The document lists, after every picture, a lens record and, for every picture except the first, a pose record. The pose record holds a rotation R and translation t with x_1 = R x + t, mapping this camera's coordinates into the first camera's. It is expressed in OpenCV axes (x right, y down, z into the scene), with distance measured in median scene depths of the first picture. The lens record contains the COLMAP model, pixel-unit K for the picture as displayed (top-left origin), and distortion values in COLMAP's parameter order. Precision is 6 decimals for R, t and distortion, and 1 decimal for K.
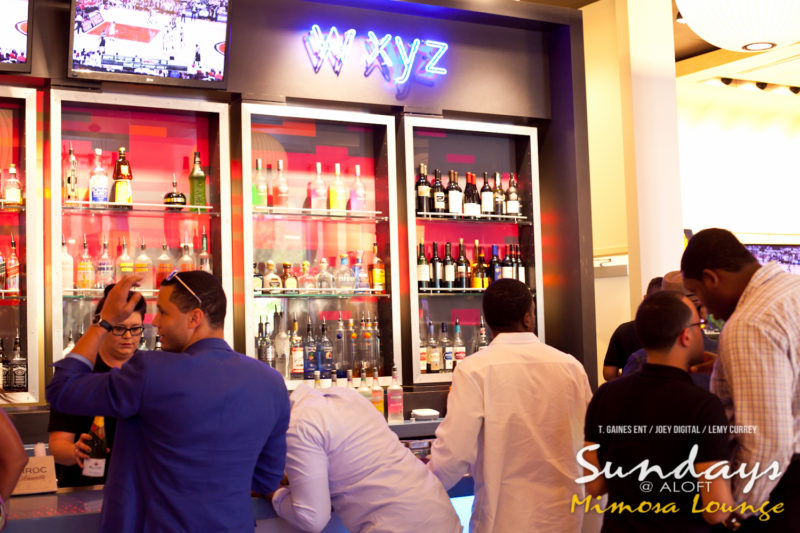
lens RADIAL K [[1152.7, 0, 400.0], [0, 1152.7, 266.5], [0, 0, 1]] dist [-0.027337, 0.006213]
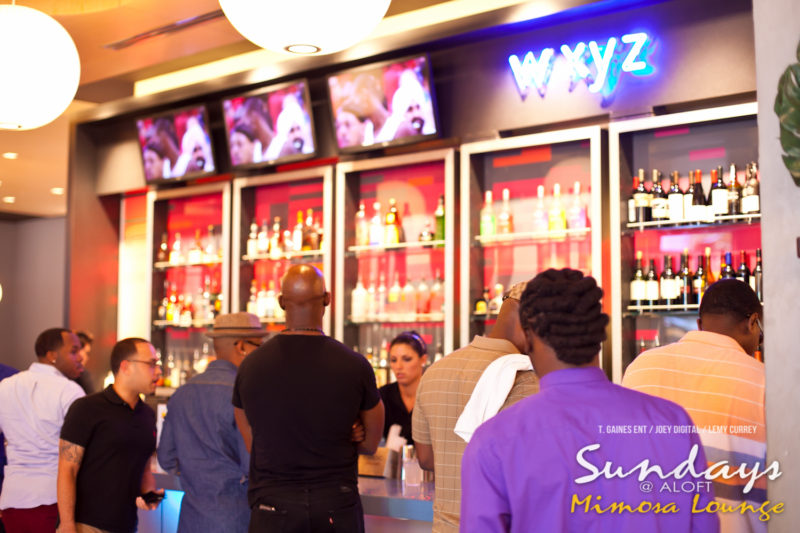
lens RADIAL K [[1152.4, 0, 400.0], [0, 1152.4, 266.5], [0, 0, 1]] dist [0.015367, 0.010623]
pose [[0.346724, -0.045143, -0.936880, 0.808968], [0.048349, 0.998373, -0.030213, 0.005356], [0.936720, -0.034822, 0.348343, 0.506027]]
